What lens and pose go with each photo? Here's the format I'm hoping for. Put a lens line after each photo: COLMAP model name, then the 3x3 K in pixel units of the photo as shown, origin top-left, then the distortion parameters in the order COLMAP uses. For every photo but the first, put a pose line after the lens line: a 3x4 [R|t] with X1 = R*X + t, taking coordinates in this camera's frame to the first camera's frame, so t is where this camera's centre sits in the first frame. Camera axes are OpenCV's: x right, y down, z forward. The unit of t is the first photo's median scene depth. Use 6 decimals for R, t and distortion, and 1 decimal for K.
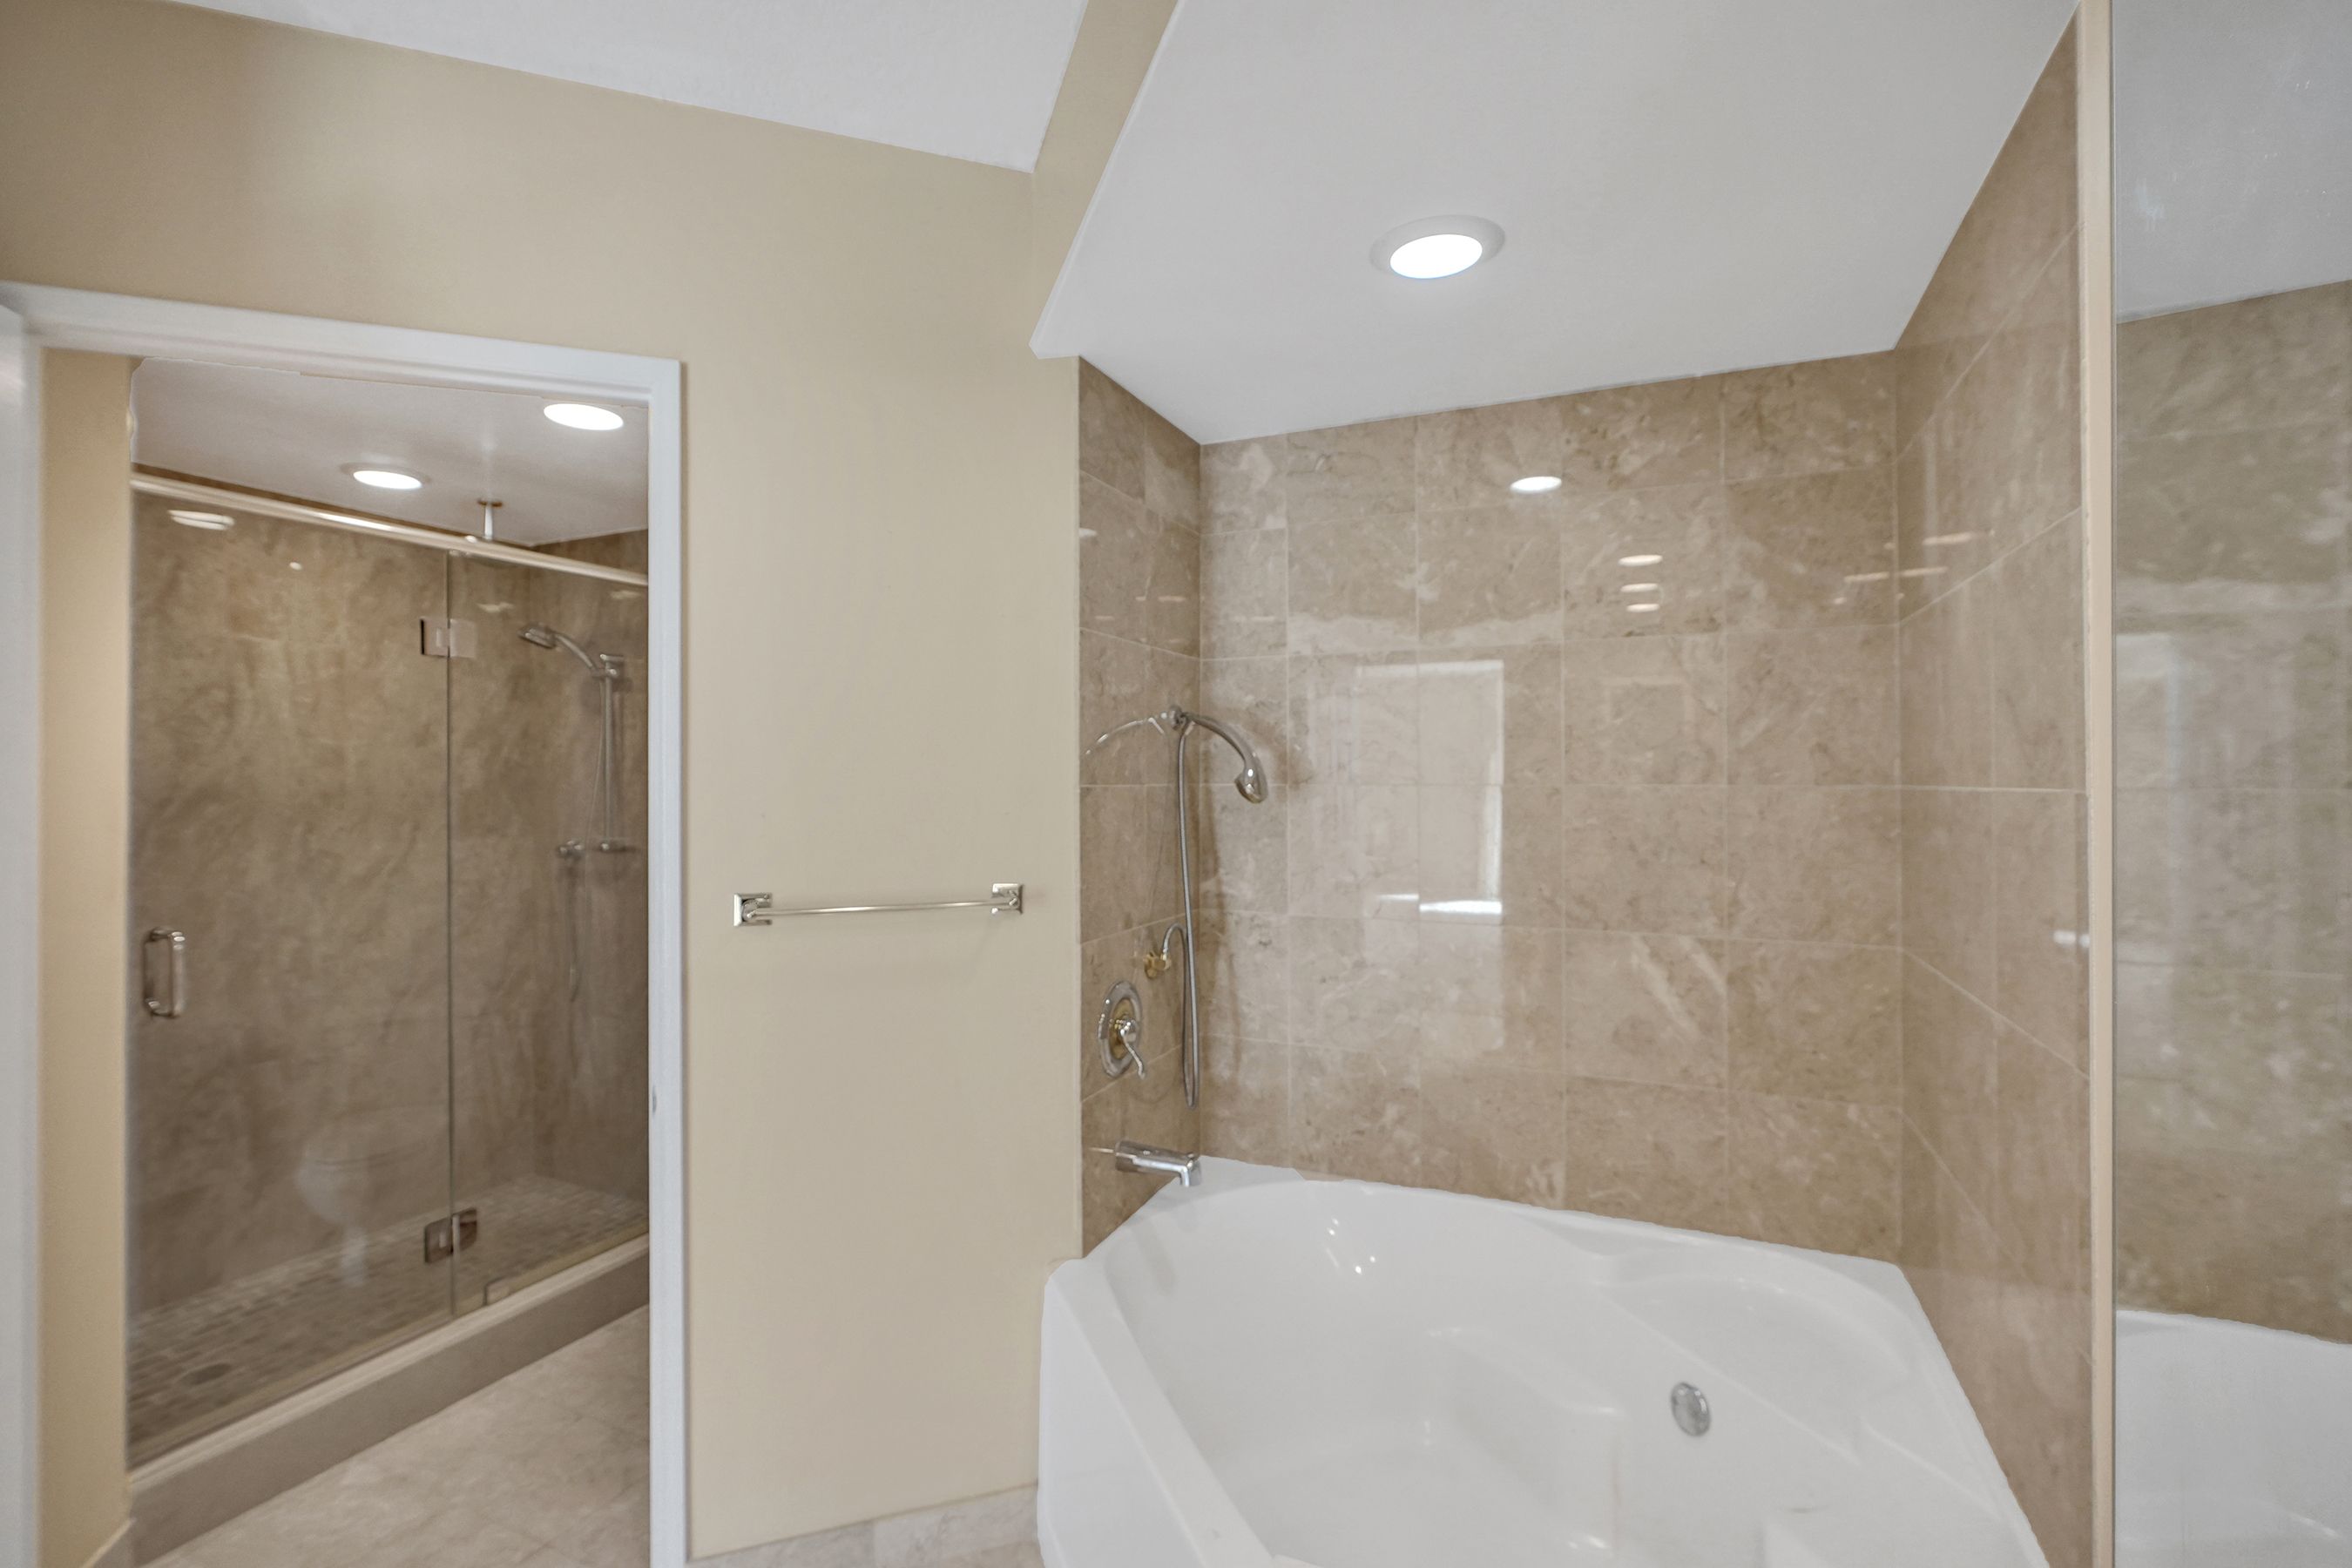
lens RADIAL K [[1055.2, 0, 1157.6], [0, 1055.2, 780.6], [0, 0, 1]] dist [-0.012026, 0.007421]
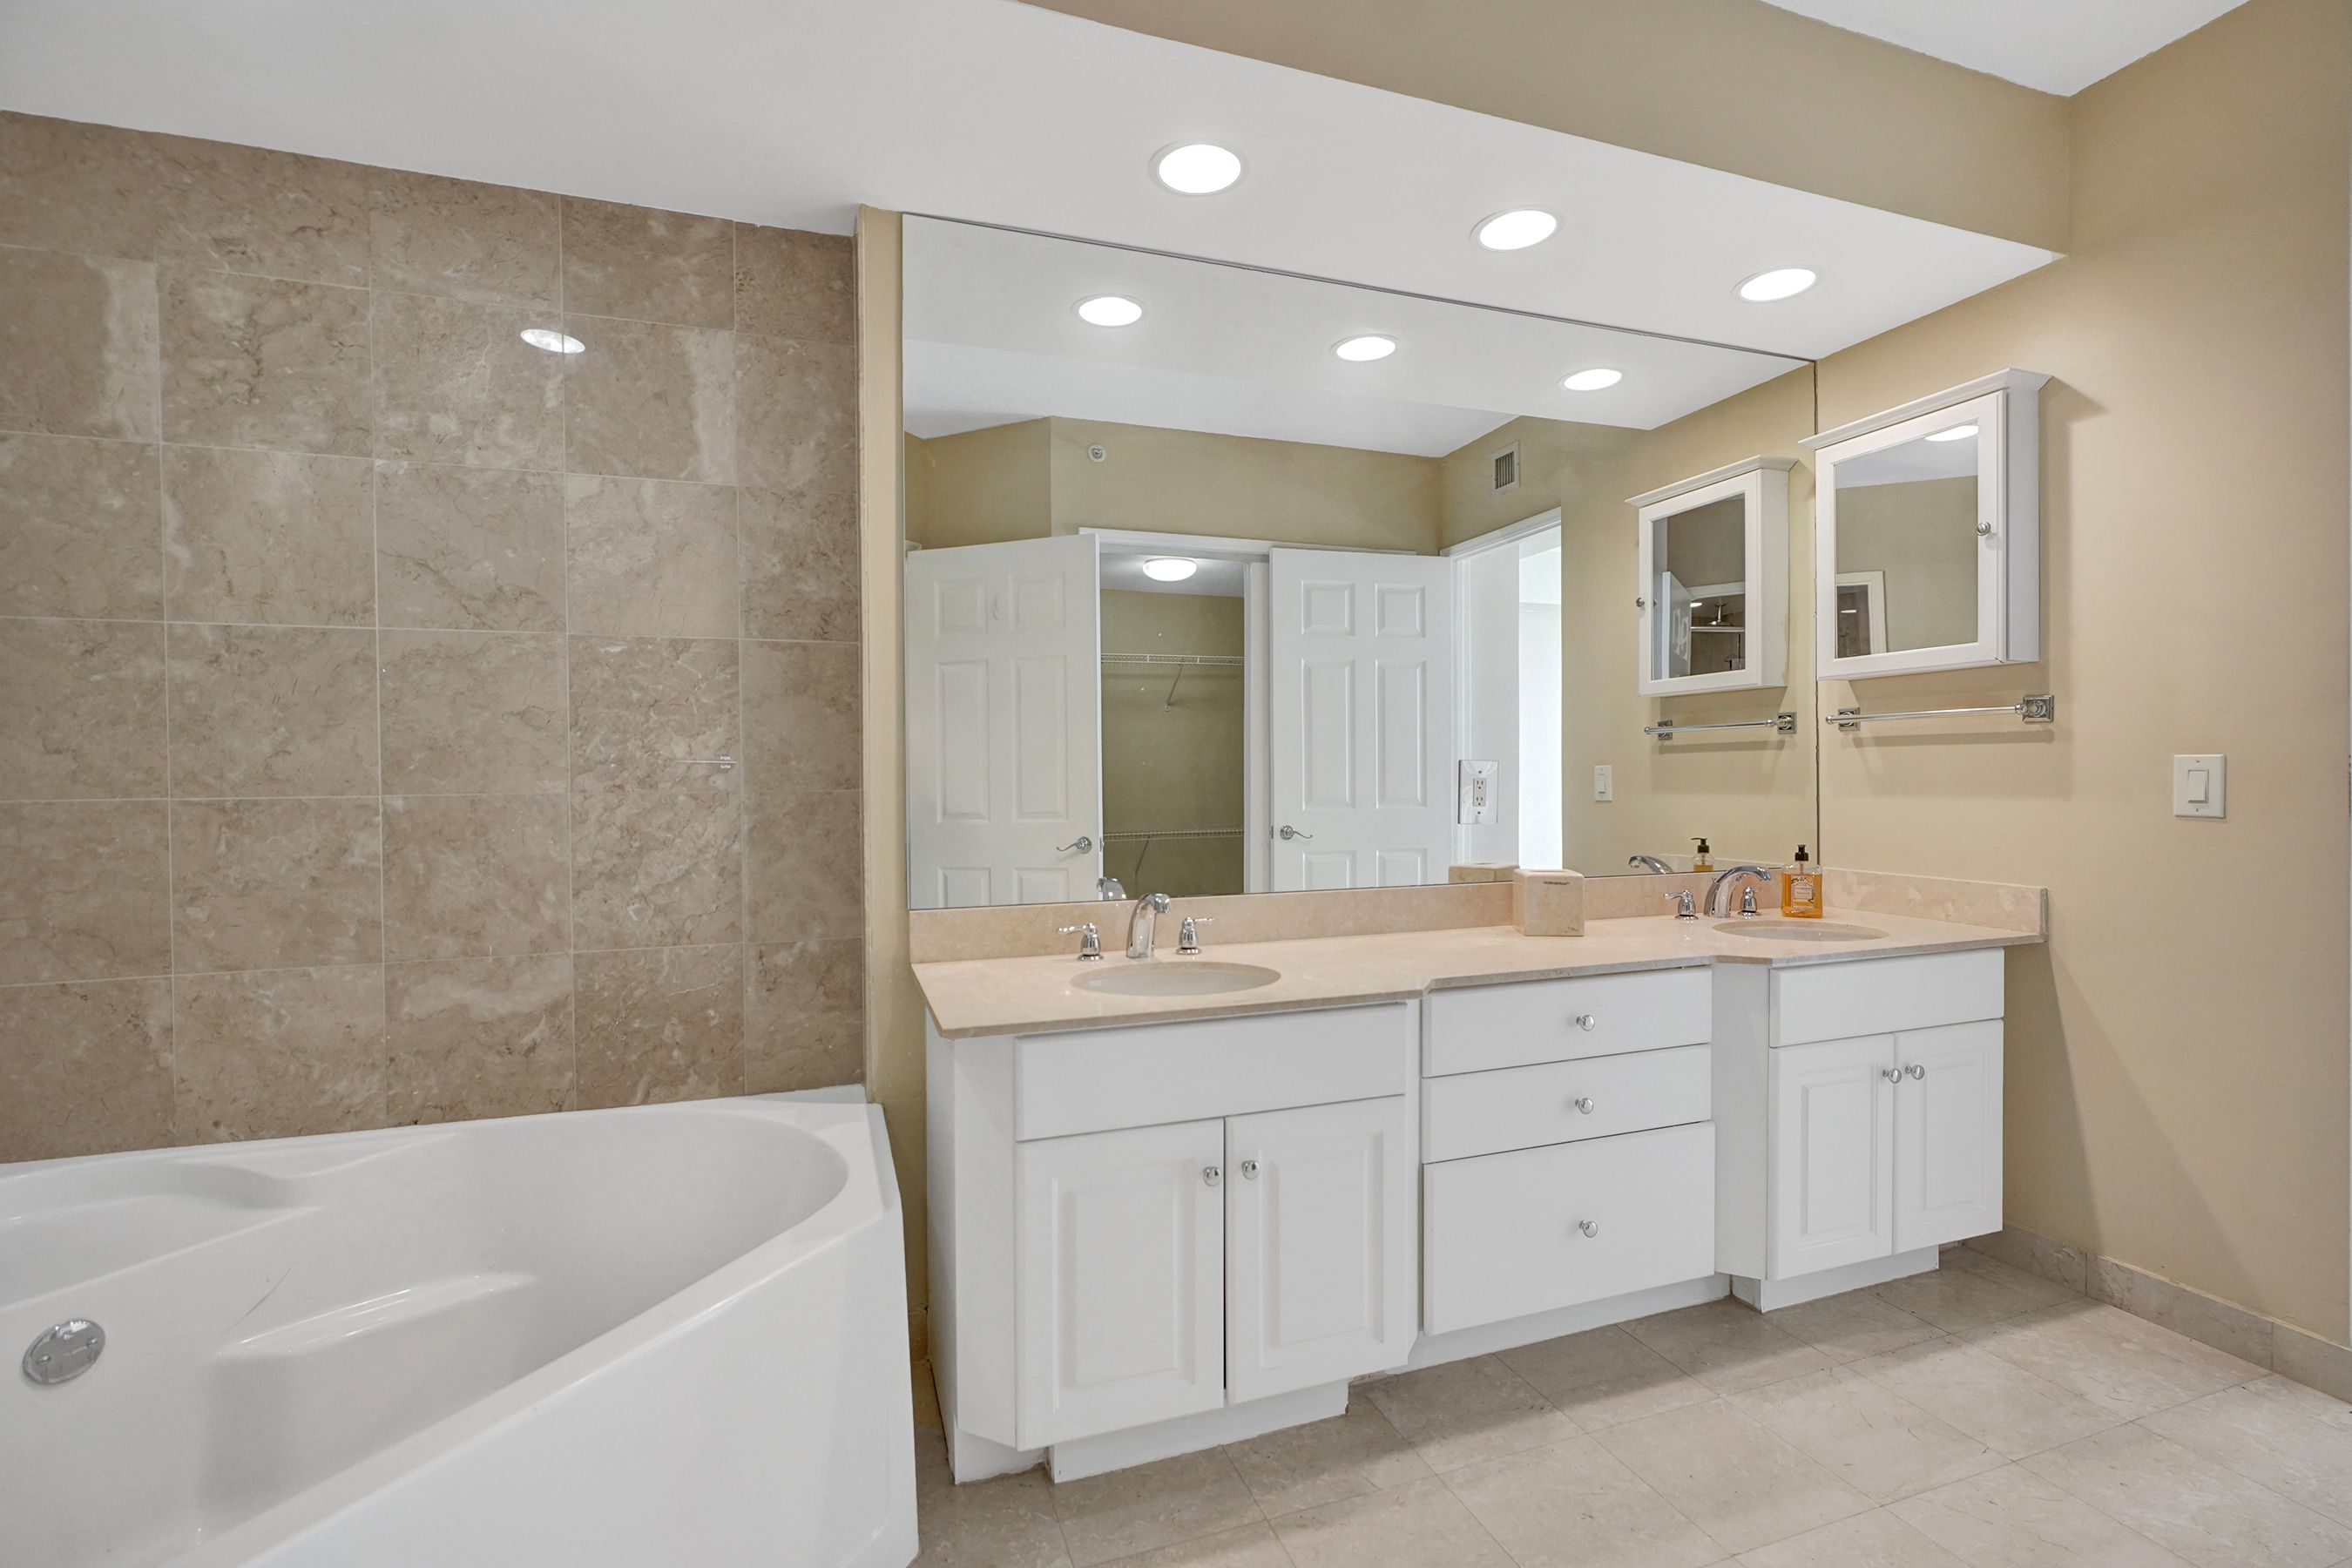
lens RADIAL K [[1050.0, 0, 1179.4], [0, 1050.0, 789.0], [0, 0, 1]] dist [-0.009083, 0.007609]
pose [[-0.681553, -0.002945, 0.731763, -0.559362], [0.006112, 0.999934, 0.009716, 0.132759], [-0.731743, 0.011094, -0.681490, 0.742896]]
